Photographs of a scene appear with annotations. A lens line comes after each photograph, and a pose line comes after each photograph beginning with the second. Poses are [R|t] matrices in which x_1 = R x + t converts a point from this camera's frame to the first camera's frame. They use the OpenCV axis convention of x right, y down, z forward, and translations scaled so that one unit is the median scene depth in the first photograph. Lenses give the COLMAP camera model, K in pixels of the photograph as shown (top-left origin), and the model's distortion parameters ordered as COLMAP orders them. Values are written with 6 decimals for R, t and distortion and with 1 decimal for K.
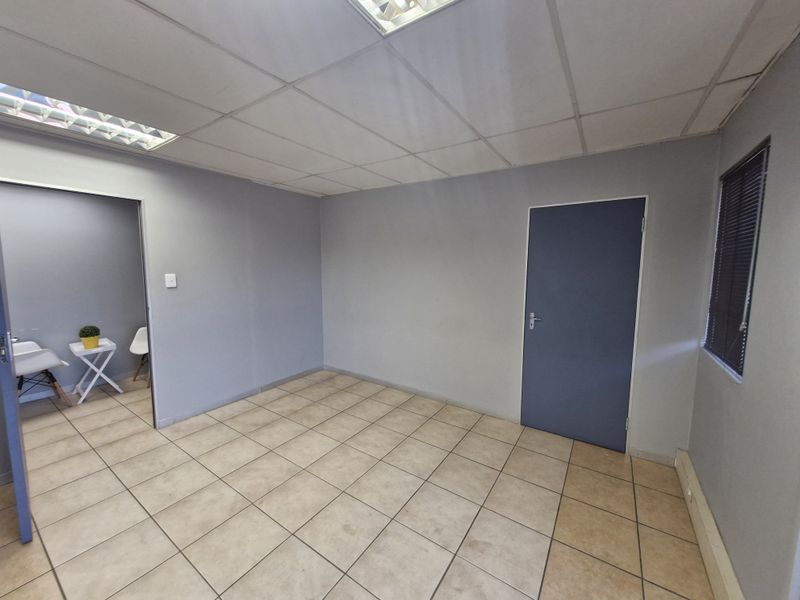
lens RADIAL K [[315.7, 0, 396.0], [0, 315.7, 299.3], [0, 0, 1]] dist [-0.001307, -0.000454]
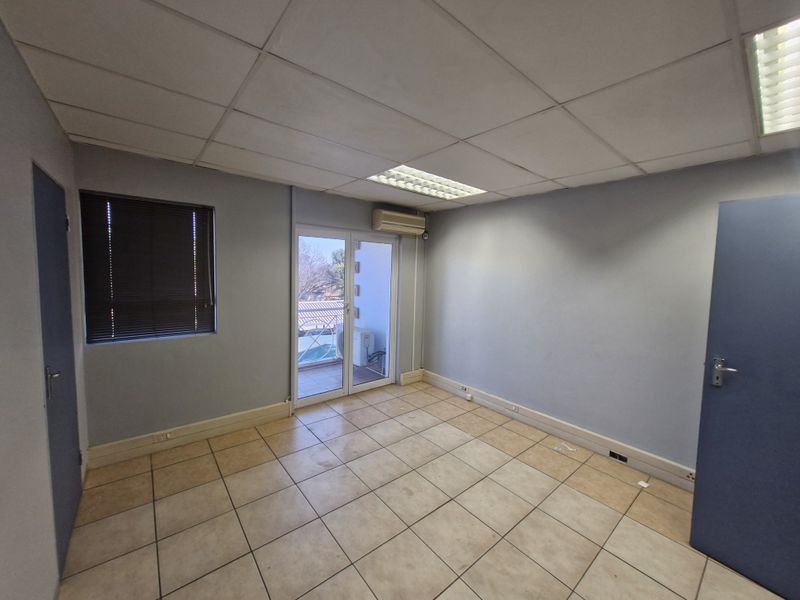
lens RADIAL K [[317.7, 0, 398.9], [0, 317.7, 285.4], [0, 0, 1]] dist [-0.000950, -0.000830]
pose [[-0.960587, -0.052796, 0.272920, -0.353999], [-0.005354, 0.985130, 0.171728, -0.254167], [-0.277928, 0.163498, -0.946586, 1.771429]]
